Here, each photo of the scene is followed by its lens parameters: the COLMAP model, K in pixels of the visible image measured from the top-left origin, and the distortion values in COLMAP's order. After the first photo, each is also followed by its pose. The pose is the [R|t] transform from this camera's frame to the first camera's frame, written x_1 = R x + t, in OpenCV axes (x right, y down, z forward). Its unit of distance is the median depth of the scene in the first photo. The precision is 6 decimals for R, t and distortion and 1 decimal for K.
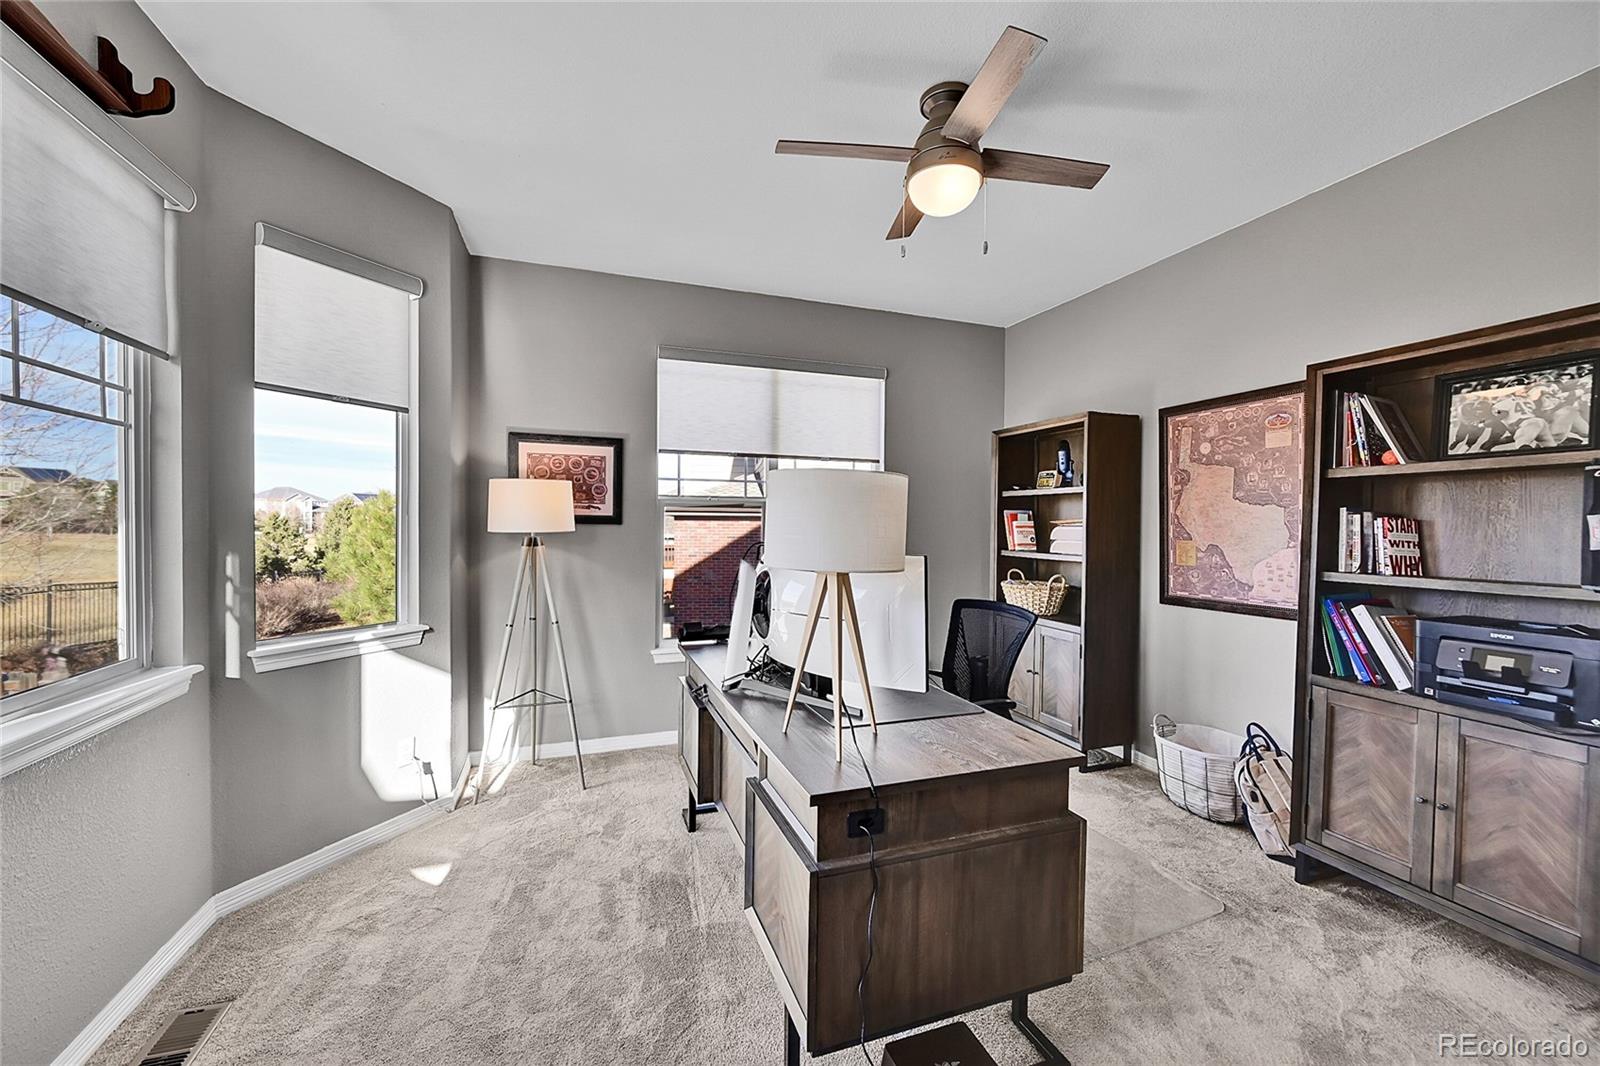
lens RADIAL K [[631.6, 0, 801.9], [0, 631.6, 534.2], [0, 0, 1]] dist [-0.000867, 0.000059]
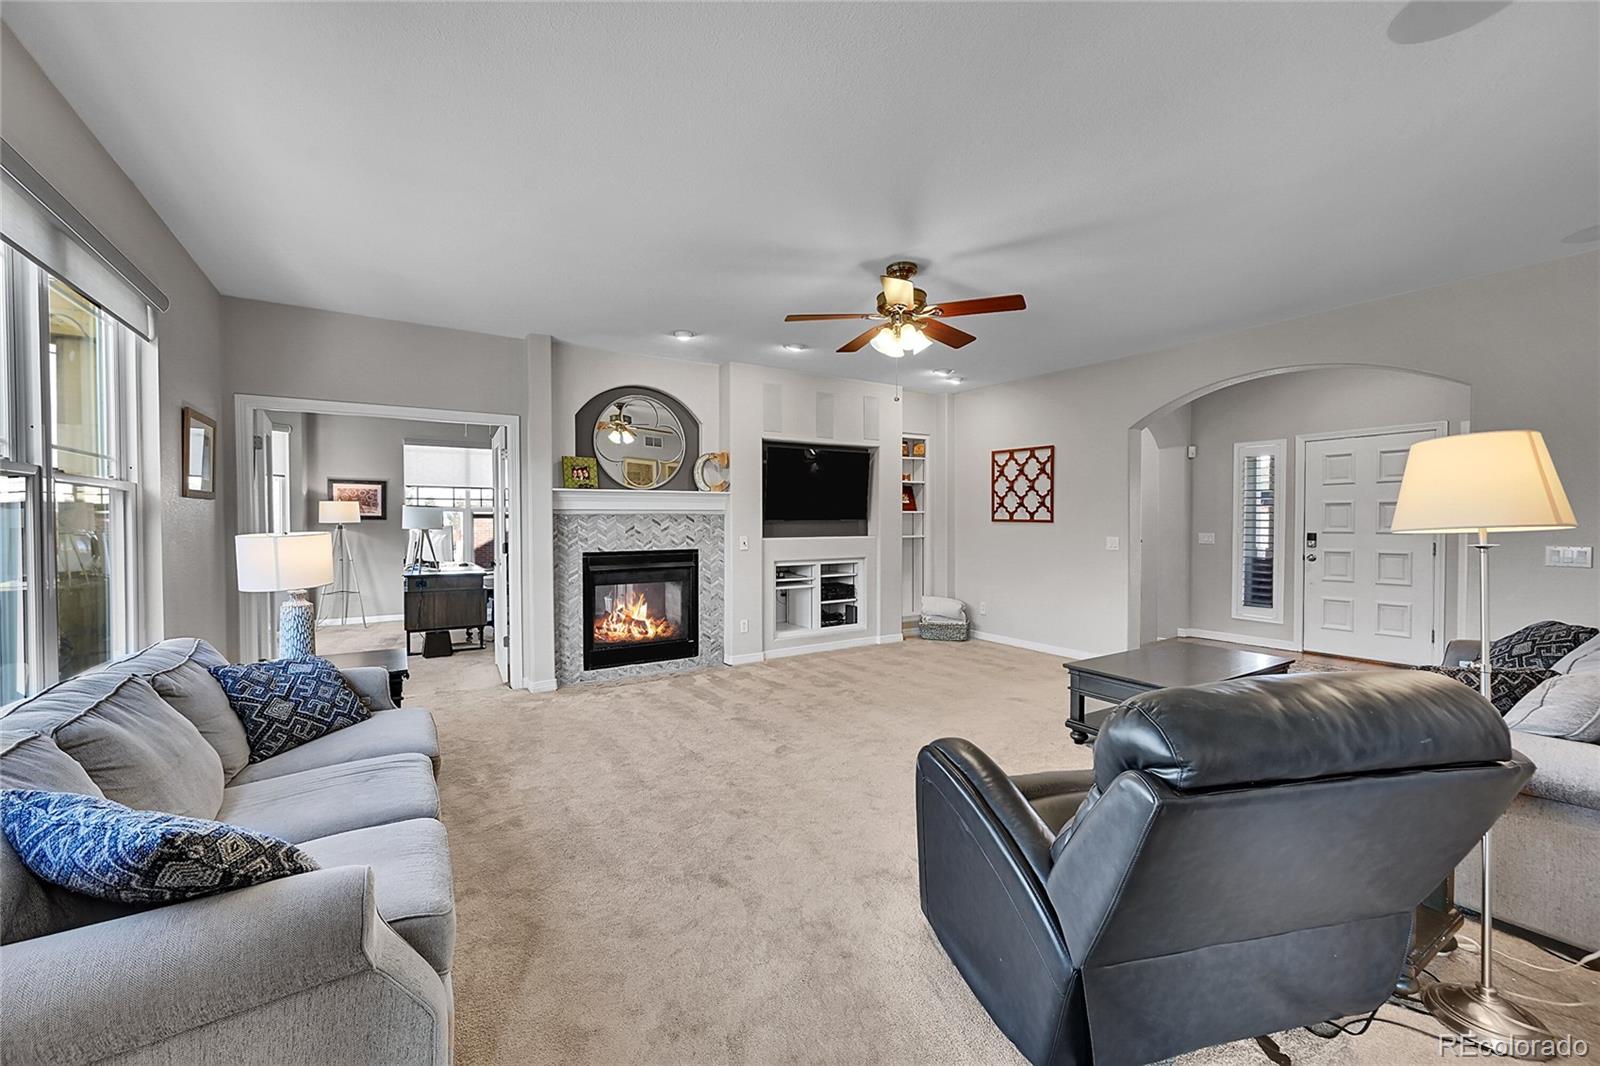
lens RADIAL K [[631.6, 0, 800.5], [0, 631.6, 530.2], [0, 0, 1]] dist [-0.000867, 0.000059]
pose [[0.978102, -0.016734, 0.207452, 0.706909], [0.016744, 0.999858, 0.001705, 0.044174], [-0.207451, 0.001806, 0.978244, -1.537910]]
